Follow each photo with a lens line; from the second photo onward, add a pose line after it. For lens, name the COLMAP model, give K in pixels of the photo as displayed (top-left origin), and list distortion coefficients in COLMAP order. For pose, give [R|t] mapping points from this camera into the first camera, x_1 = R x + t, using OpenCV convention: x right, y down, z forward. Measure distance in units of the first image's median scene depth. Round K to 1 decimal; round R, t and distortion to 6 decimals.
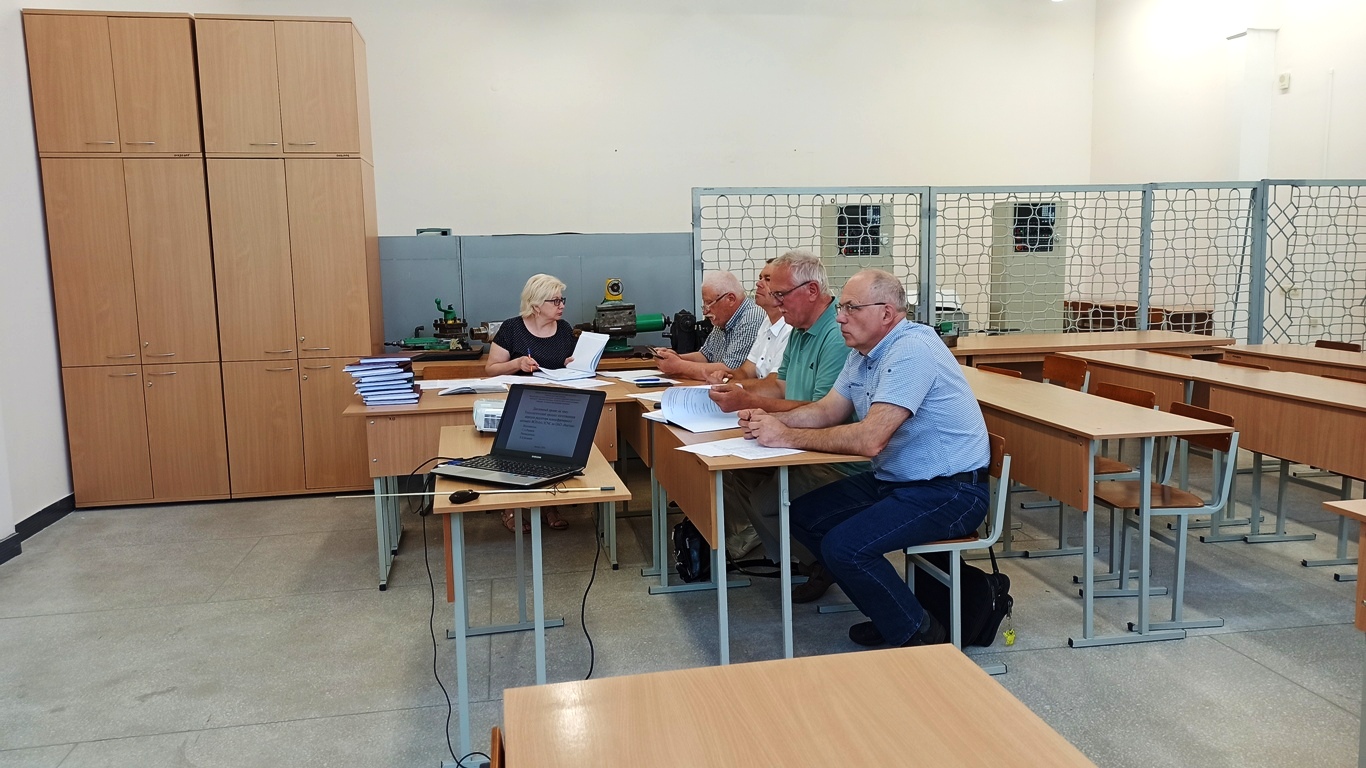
lens RADIAL K [[997.1, 0, 683.0], [0, 997.1, 384.0], [0, 0, 1]] dist [0.061442, -0.073475]
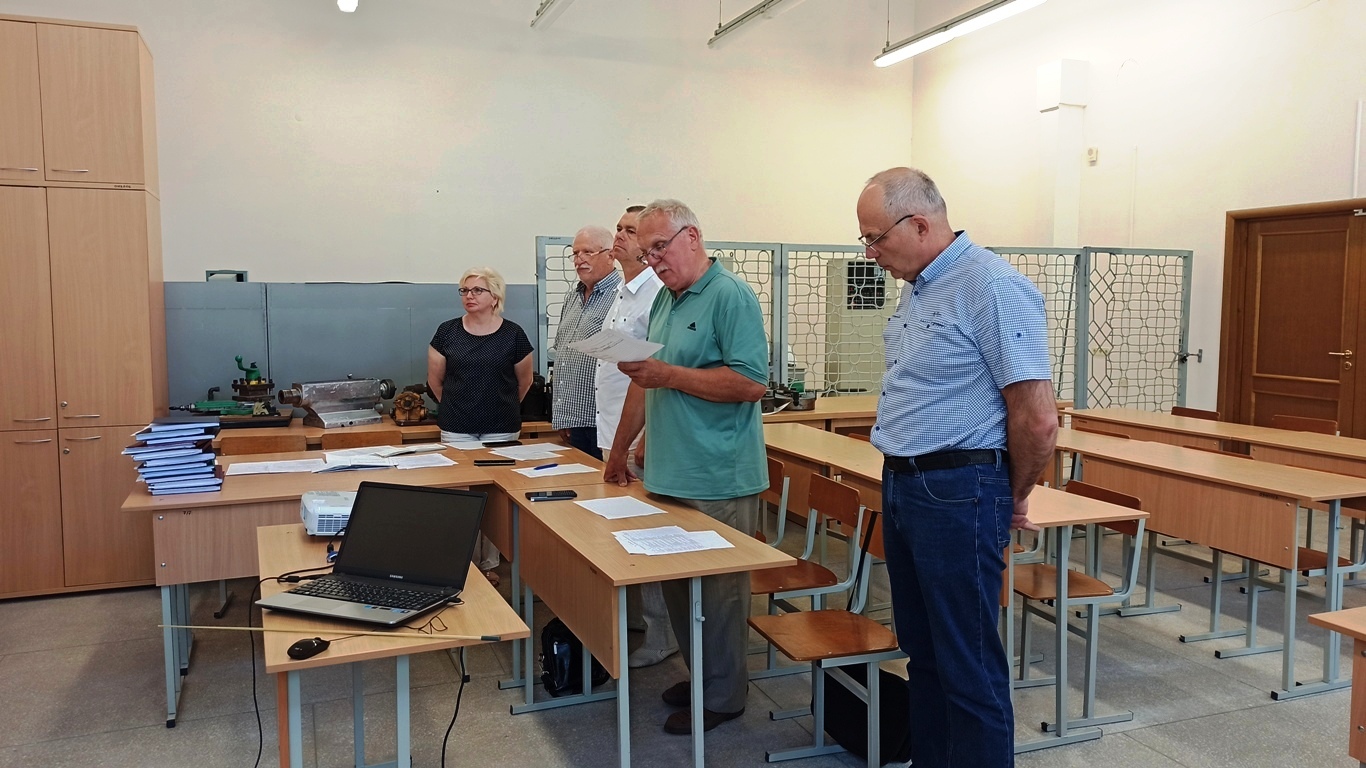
lens RADIAL K [[997.1, 0, 683.0], [0, 997.1, 384.0], [0, 0, 1]] dist [0.061442, -0.073475]
pose [[0.981069, 0.003917, 0.193620, -0.042295], [0.004568, 0.999049, -0.043358, -0.023902], [-0.193606, 0.043422, 0.980118, 0.092088]]
